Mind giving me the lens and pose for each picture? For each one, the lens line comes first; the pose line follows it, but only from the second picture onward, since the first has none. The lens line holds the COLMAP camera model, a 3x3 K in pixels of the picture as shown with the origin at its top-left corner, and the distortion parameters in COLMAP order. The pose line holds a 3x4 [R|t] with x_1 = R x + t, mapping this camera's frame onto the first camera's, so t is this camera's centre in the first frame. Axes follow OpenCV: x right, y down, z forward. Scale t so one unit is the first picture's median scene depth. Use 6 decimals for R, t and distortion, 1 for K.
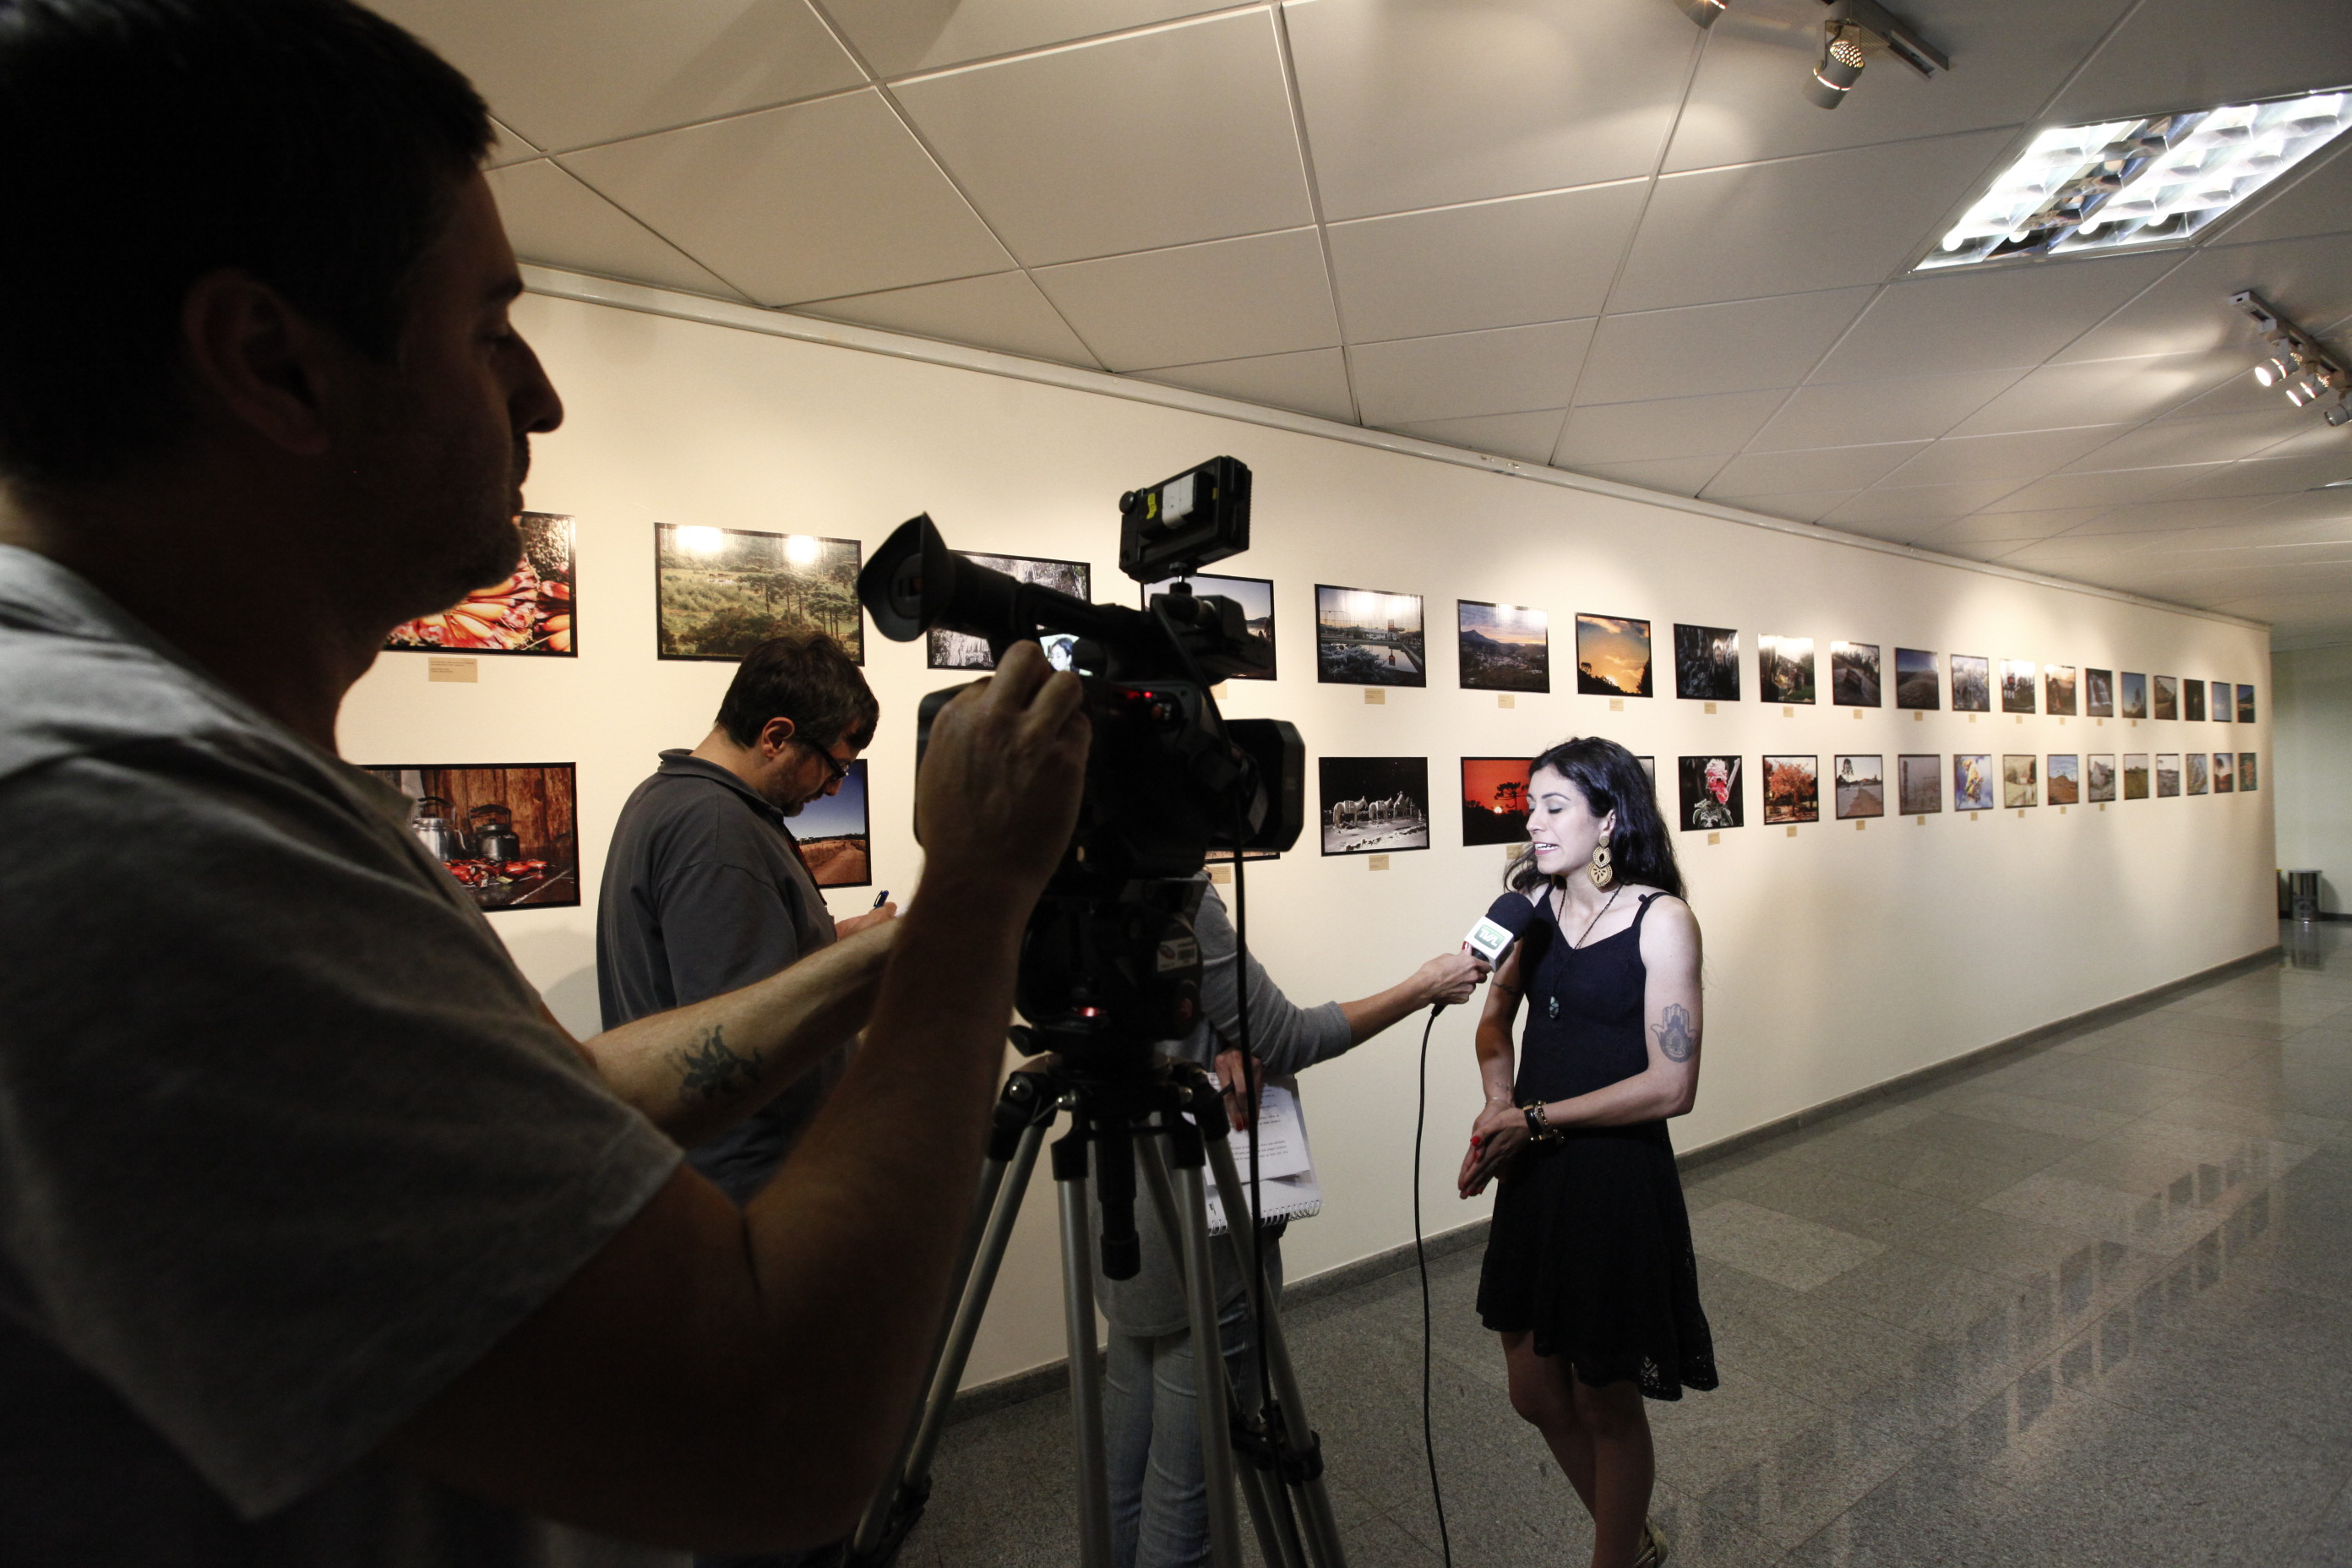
lens RADIAL K [[1076.7, 0, 1177.4], [0, 1076.7, 801.5], [0, 0, 1]] dist [-0.052340, 0.019256]
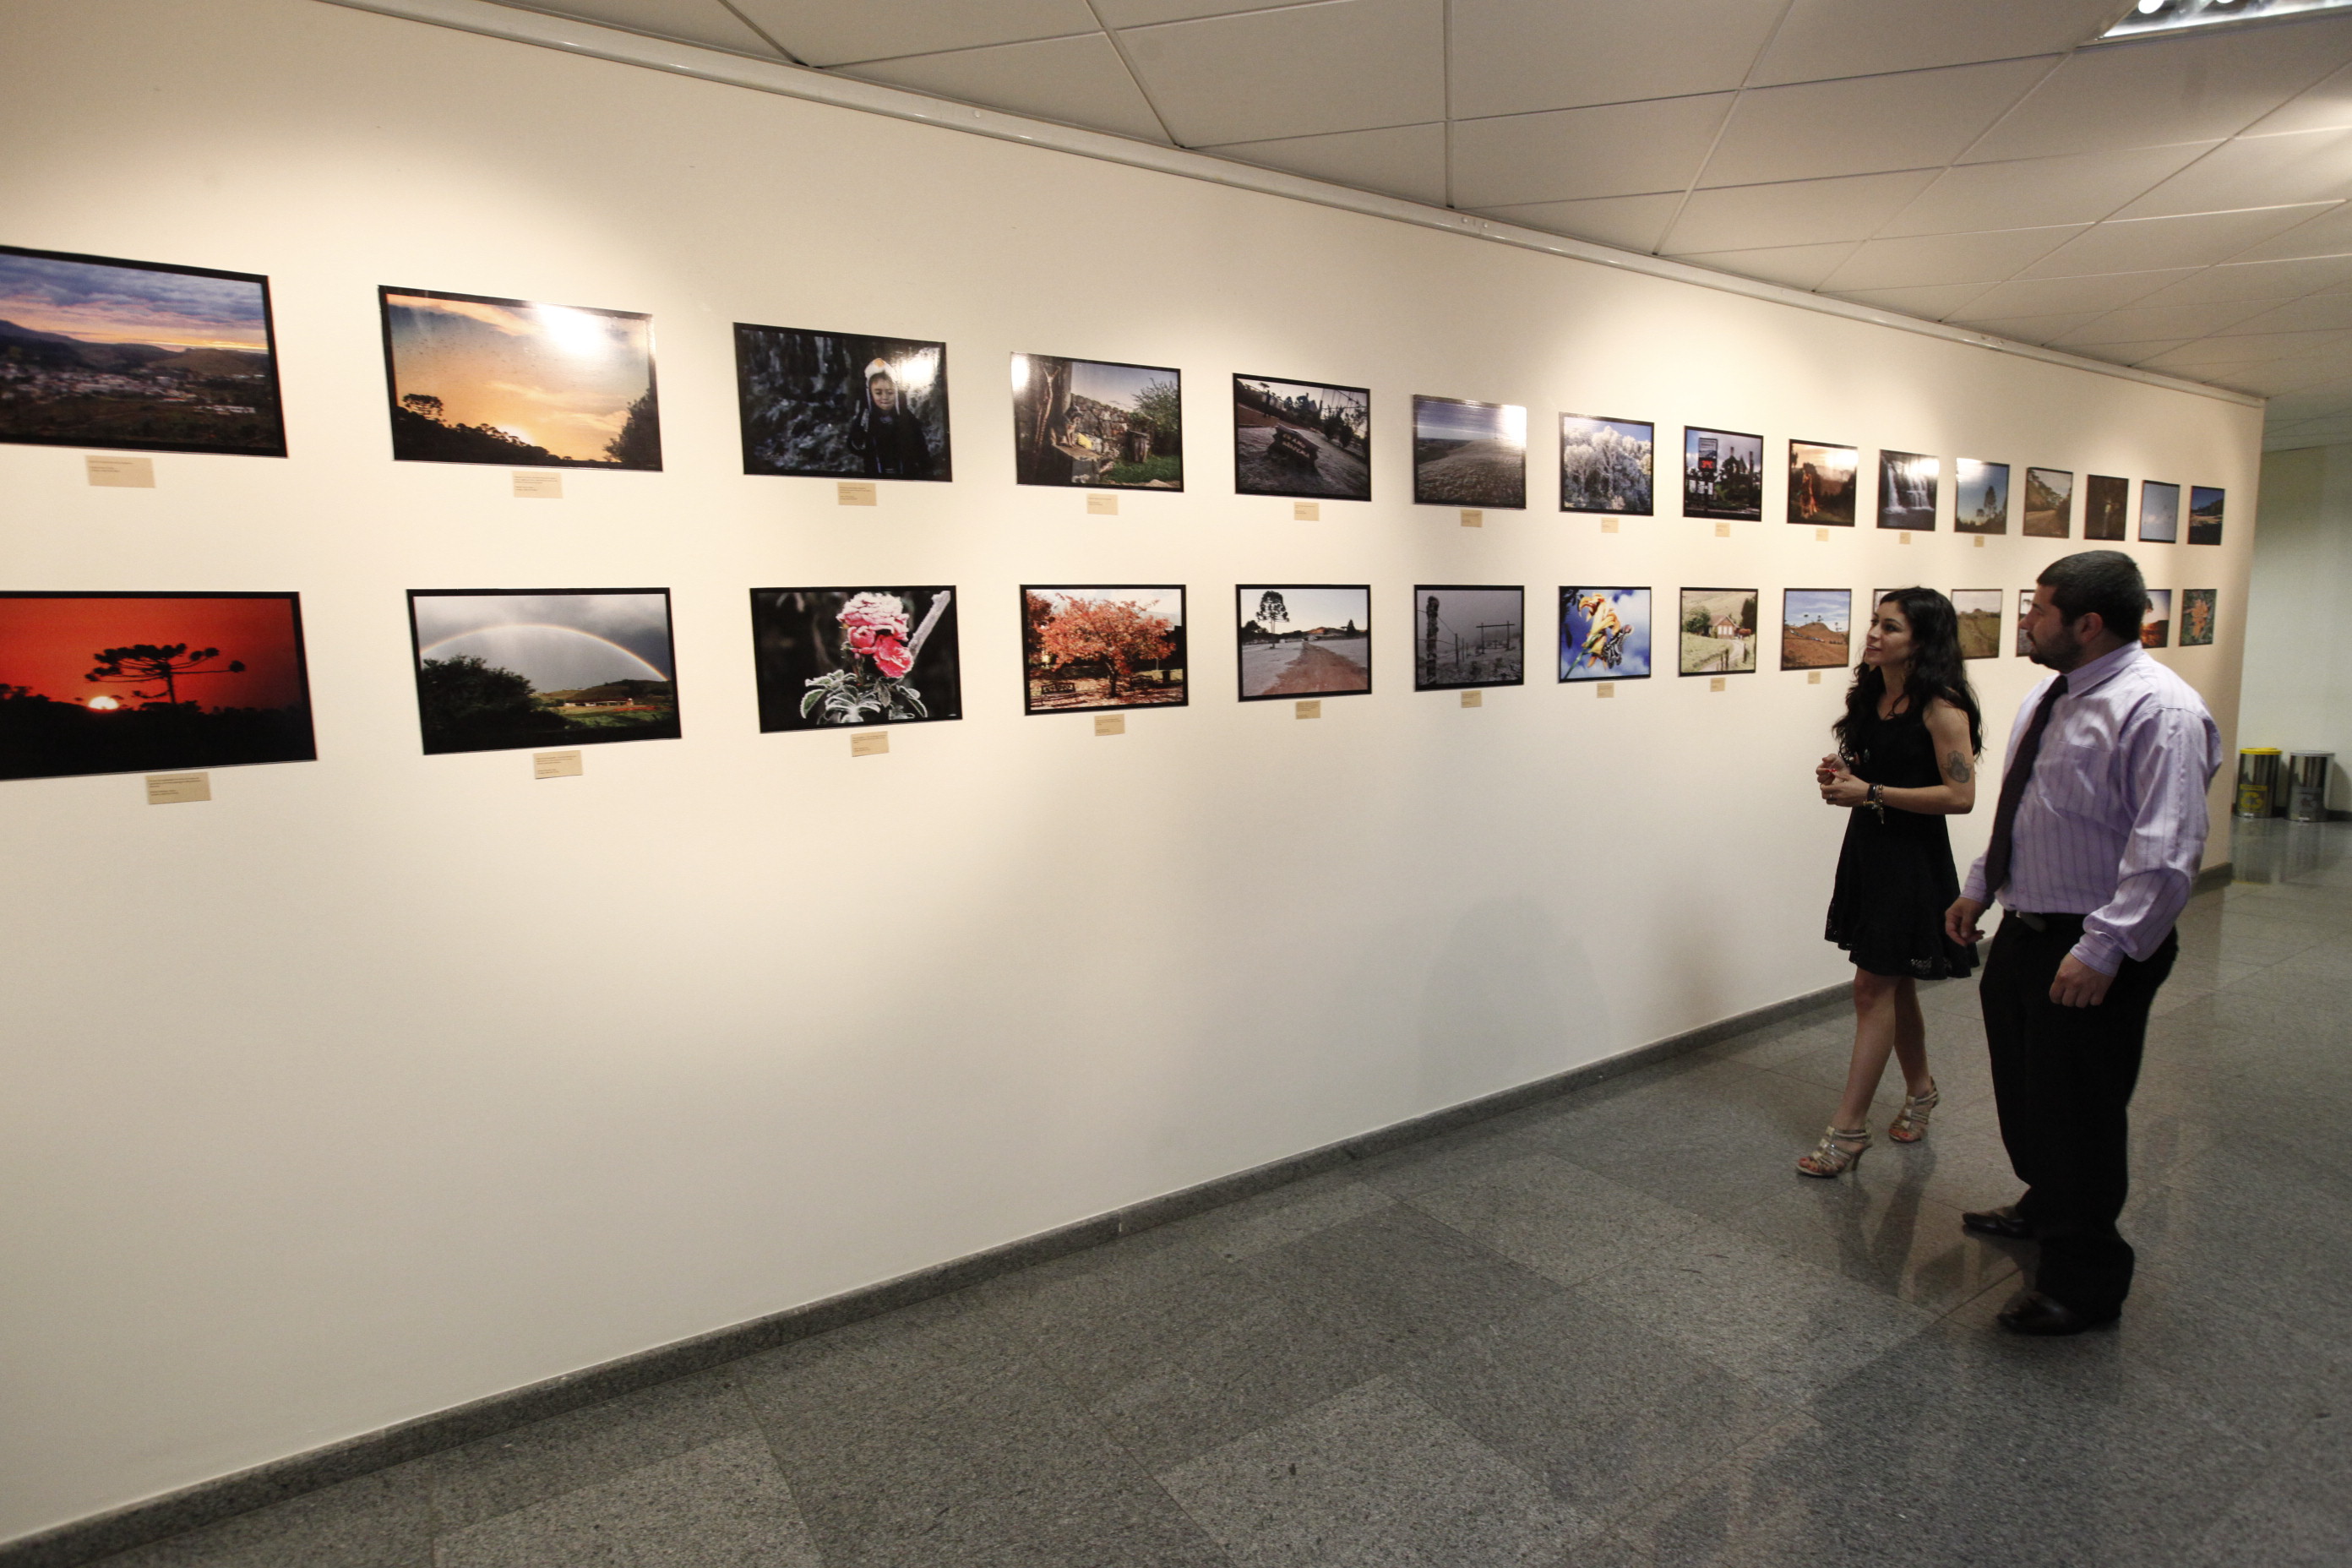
lens RADIAL K [[1238.0, 0, 1181.5], [0, 1238.0, 801.2], [0, 0, 1]] dist [-0.058591, 0.037564]
pose [[0.999908, 0.000099, 0.013588, 0.649406], [-0.001817, 0.991963, 0.126517, -0.015019], [-0.013467, -0.126530, 0.991871, 0.379541]]
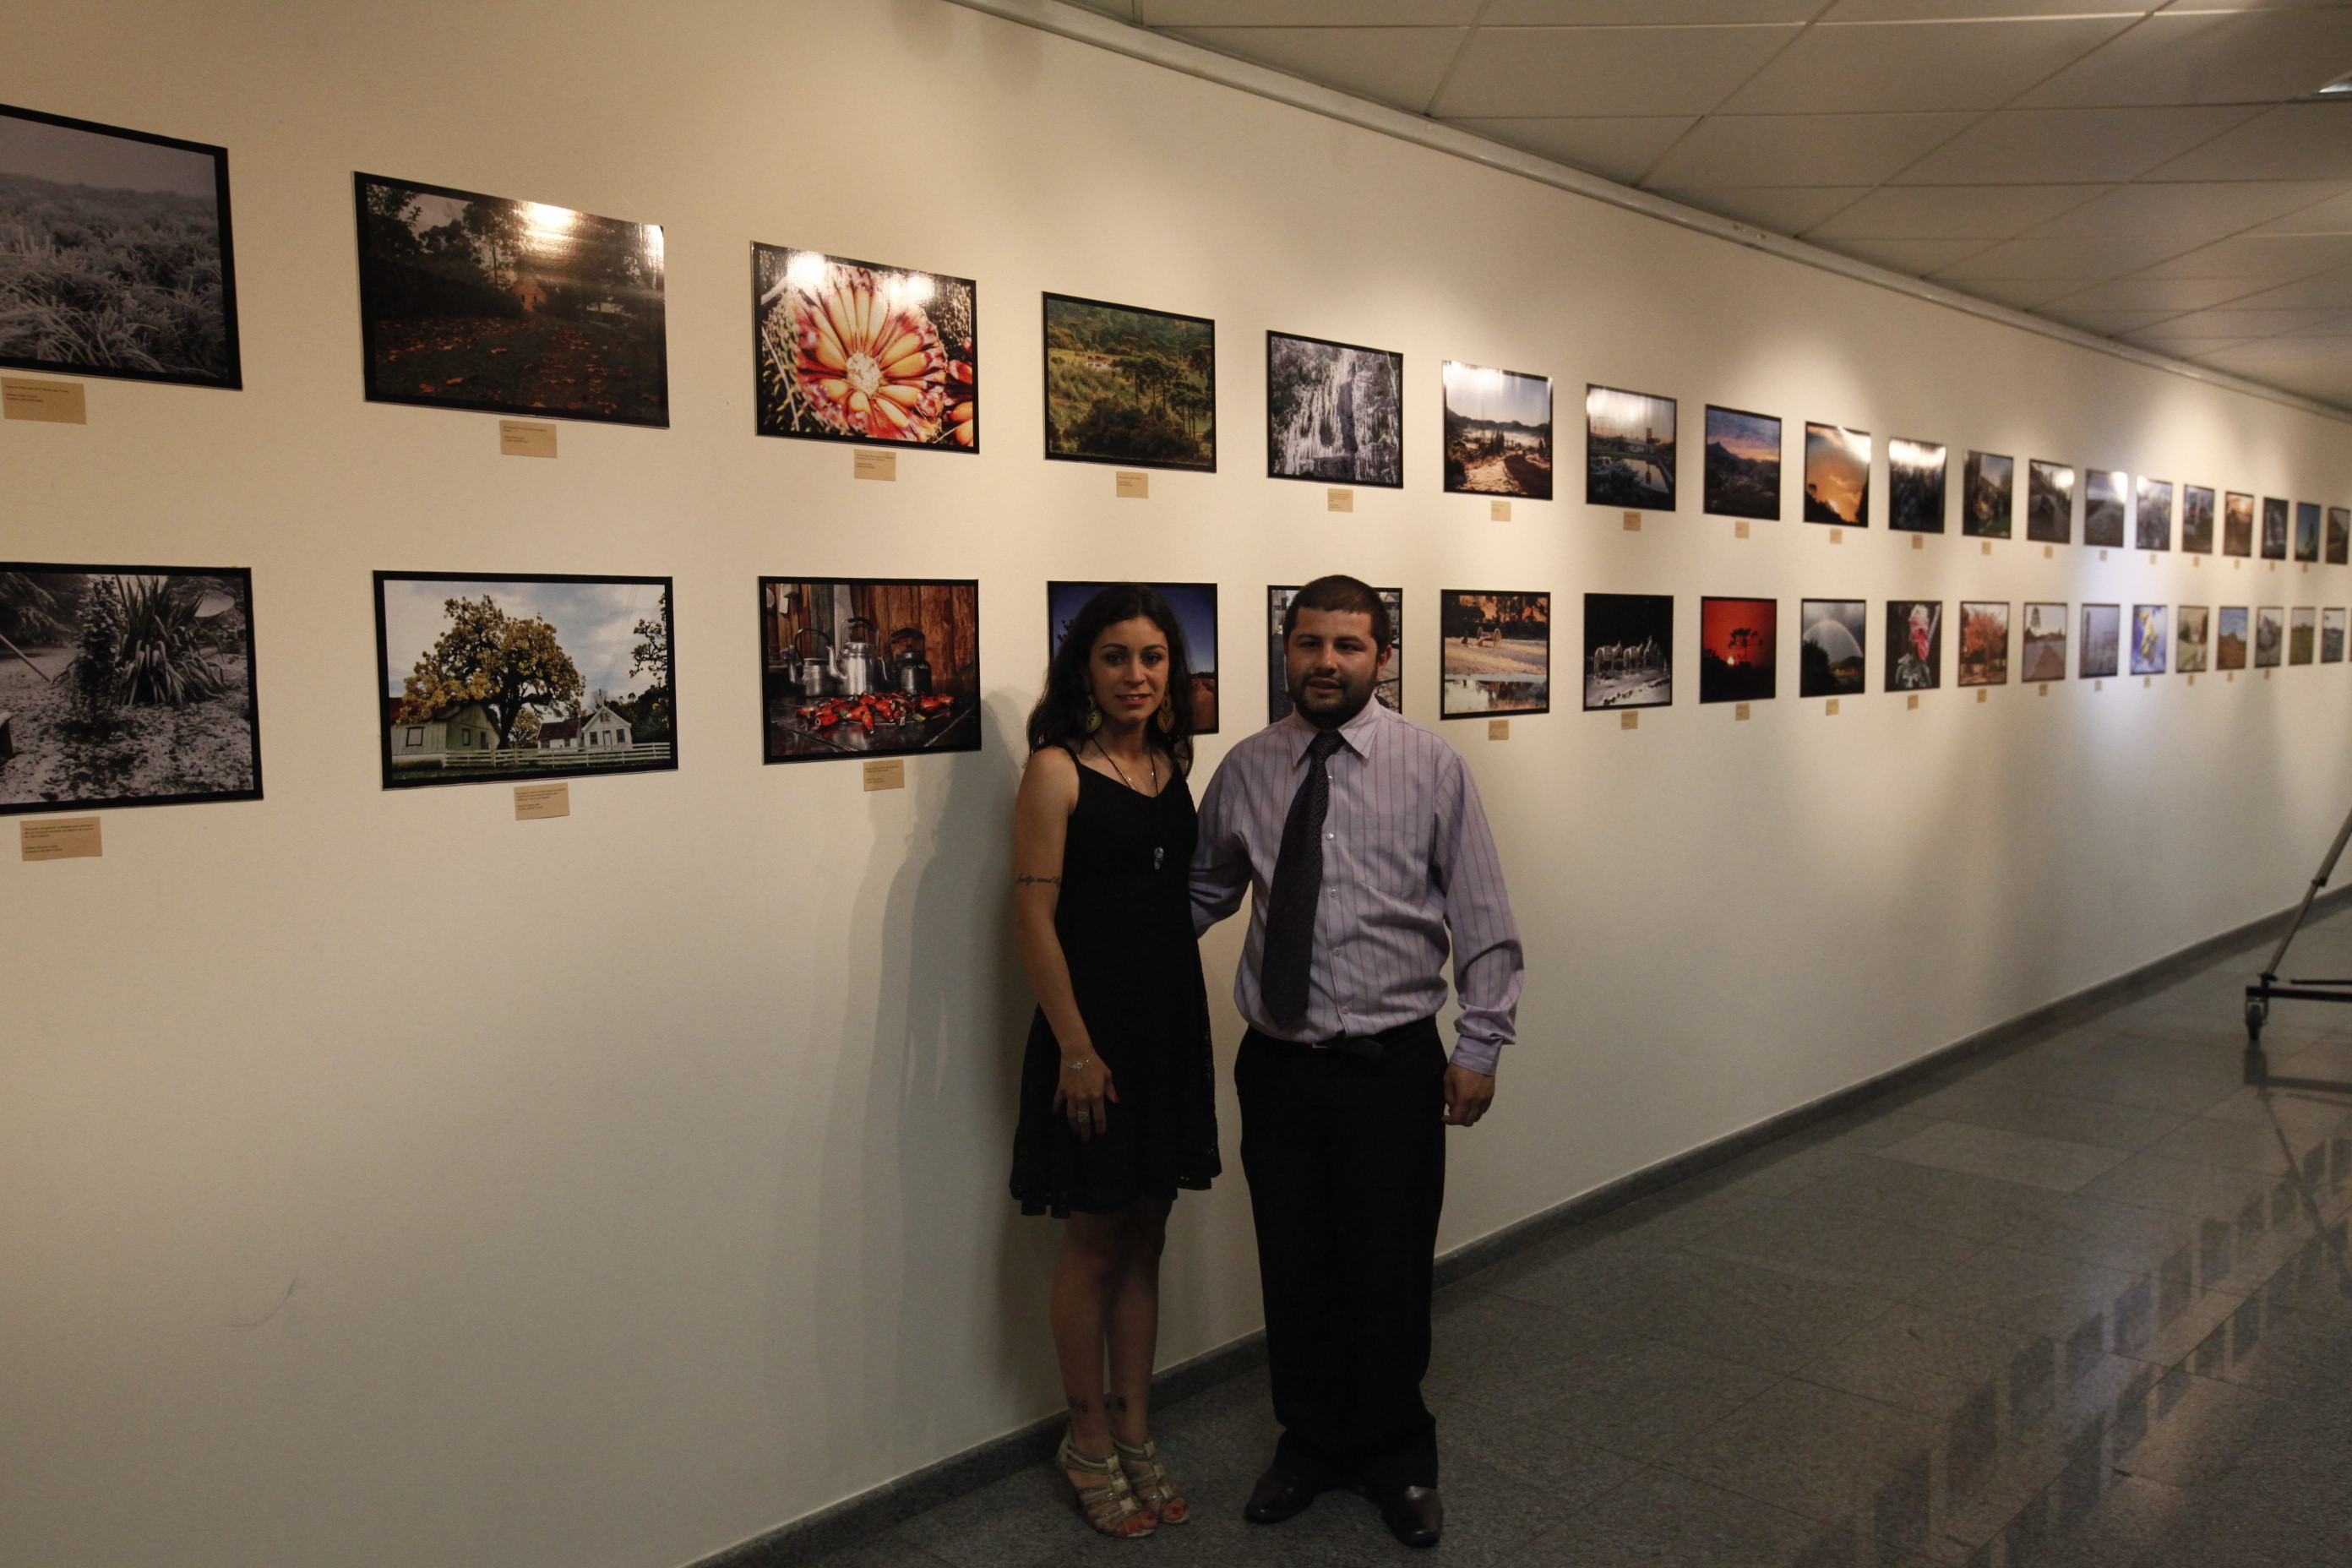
lens RADIAL K [[1834.8, 0, 1181.7], [0, 1834.8, 799.8], [0, 0, 1]] dist [-0.025192, 0.093354]
pose [[0.969108, -0.001513, 0.246634, -0.392376], [-0.018133, 0.996838, 0.077364, 0.011061], [-0.245971, -0.079447, 0.966016, -0.235297]]
